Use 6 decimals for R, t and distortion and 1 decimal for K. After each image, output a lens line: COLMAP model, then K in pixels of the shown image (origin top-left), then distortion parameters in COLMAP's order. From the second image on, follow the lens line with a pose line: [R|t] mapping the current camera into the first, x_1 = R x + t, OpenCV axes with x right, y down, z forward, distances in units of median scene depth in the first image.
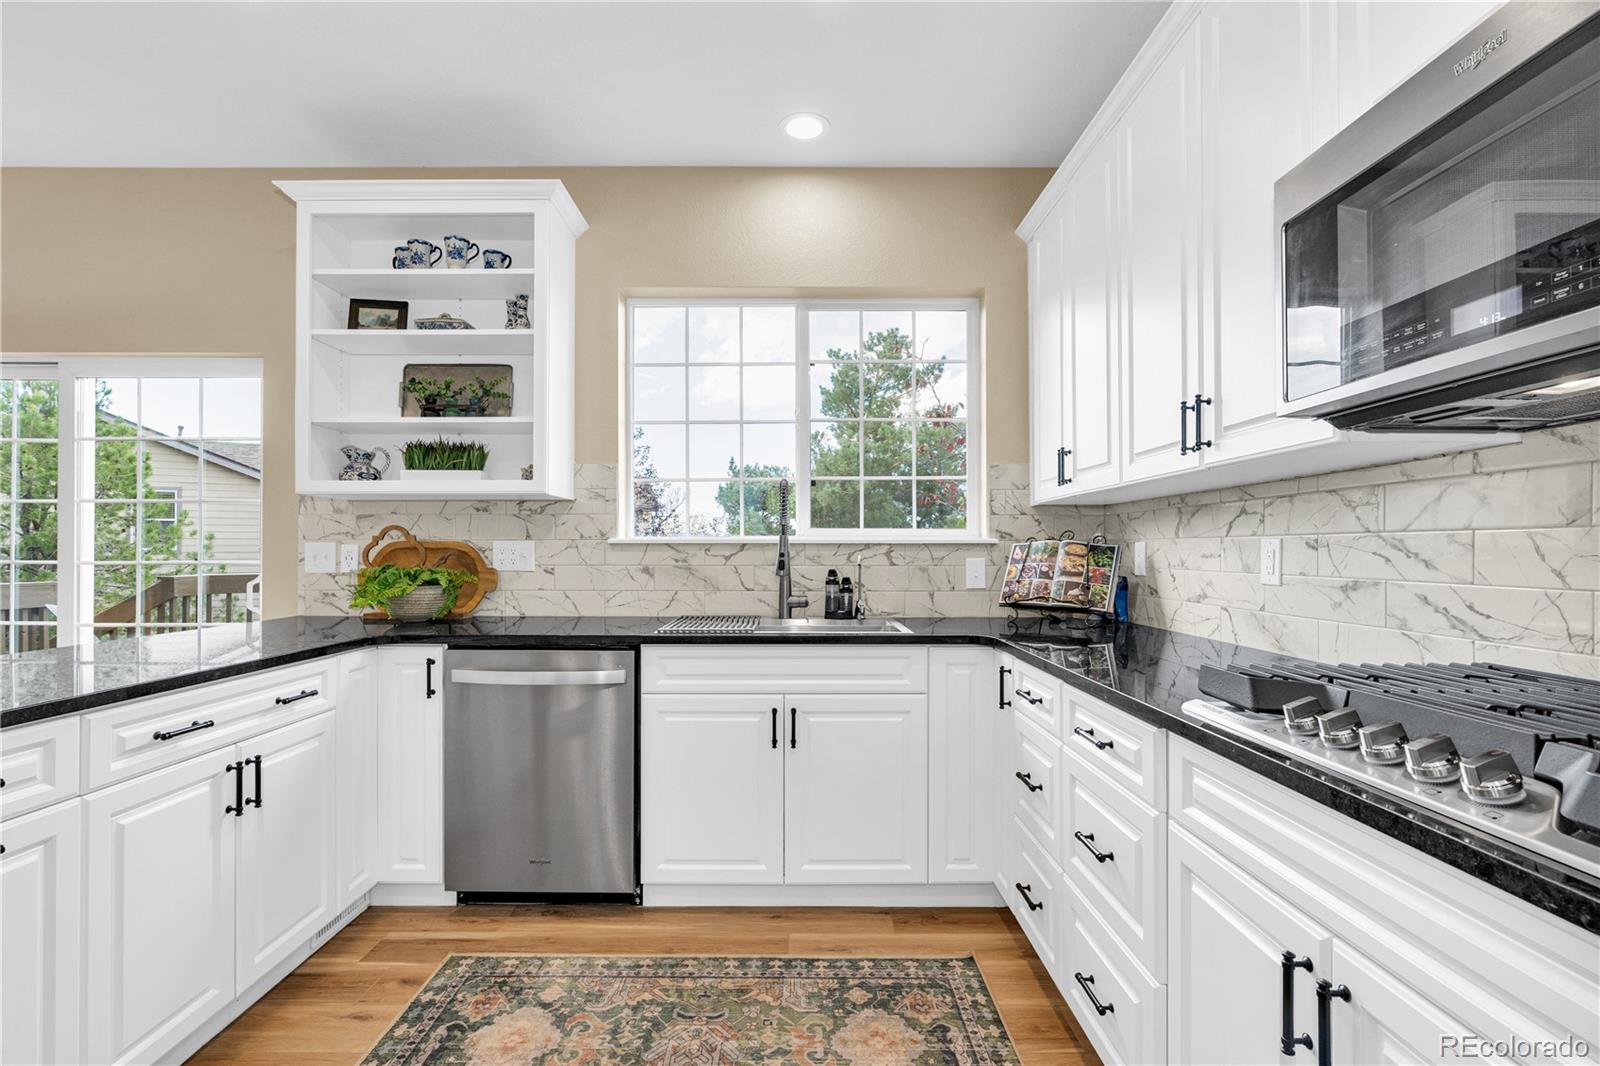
lens RADIAL K [[725.0, 0, 797.9], [0, 725.0, 543.4], [0, 0, 1]] dist [-0.004885, -0.000673]
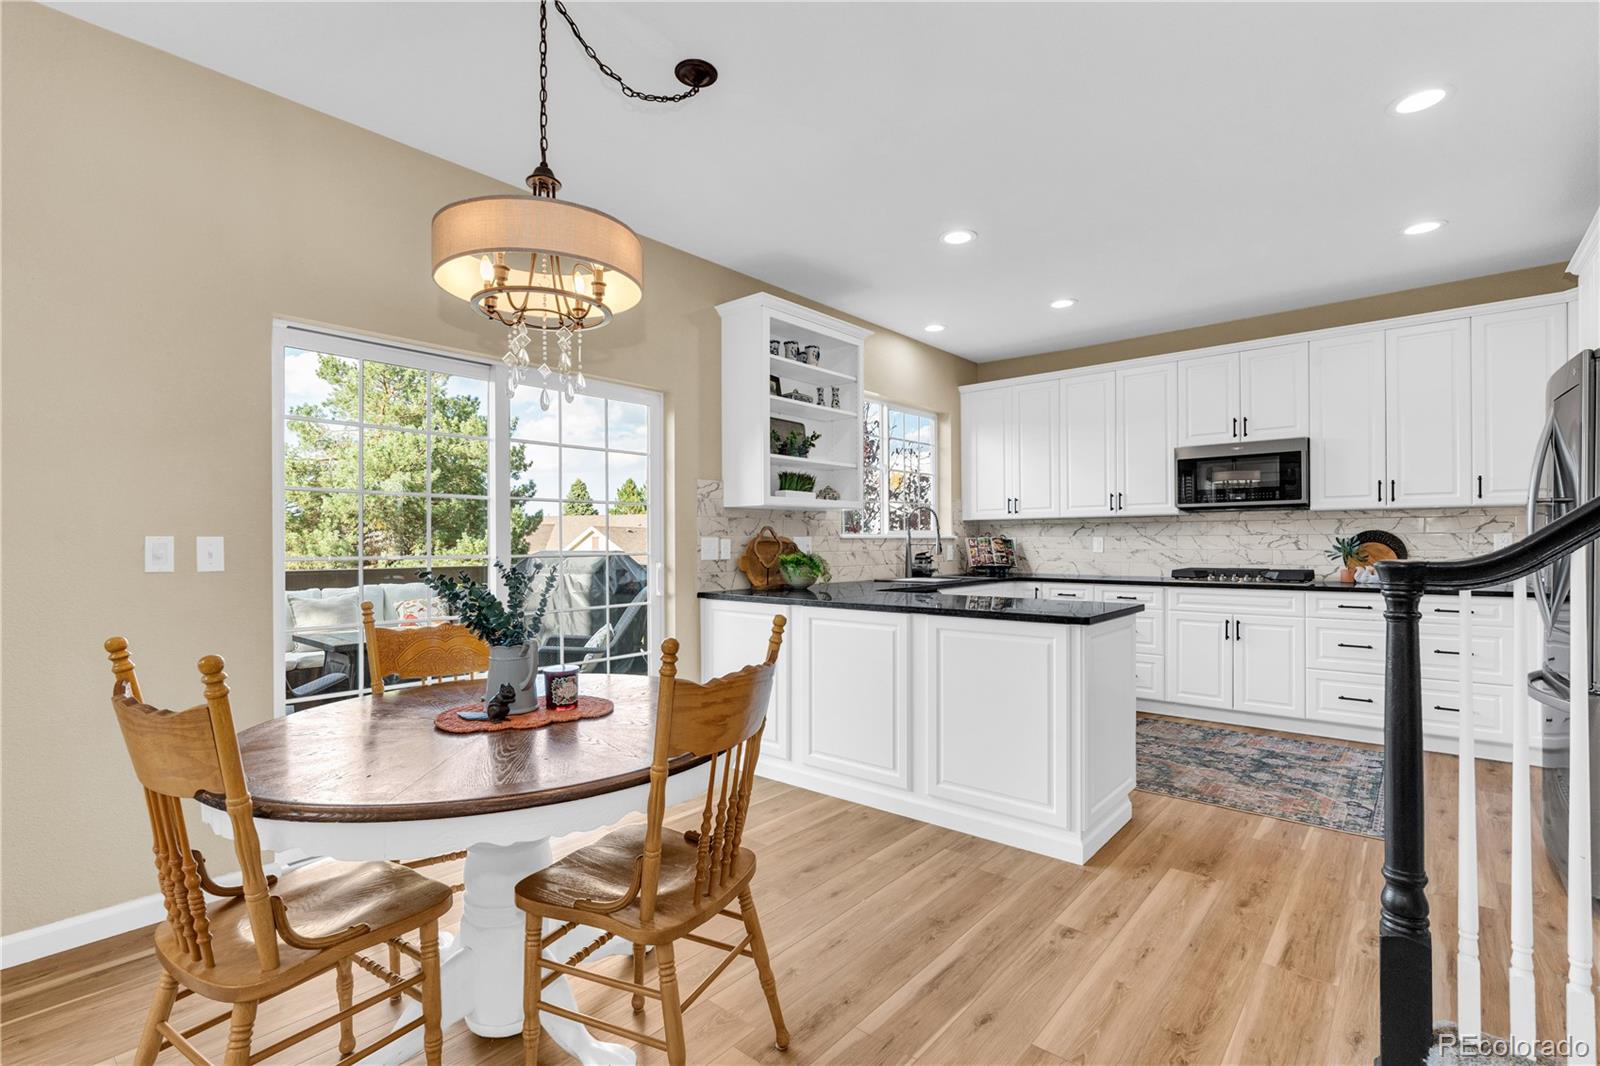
lens RADIAL K [[763.3, 0, 799.9], [0, 763.3, 542.7], [0, 0, 1]] dist [0.001837, 0.000407]
pose [[0.636952, -0.004342, 0.770891, -1.739808], [-0.003456, 0.999958, 0.008487, -0.004474], [-0.770896, -0.008069, 0.636910, -0.046785]]
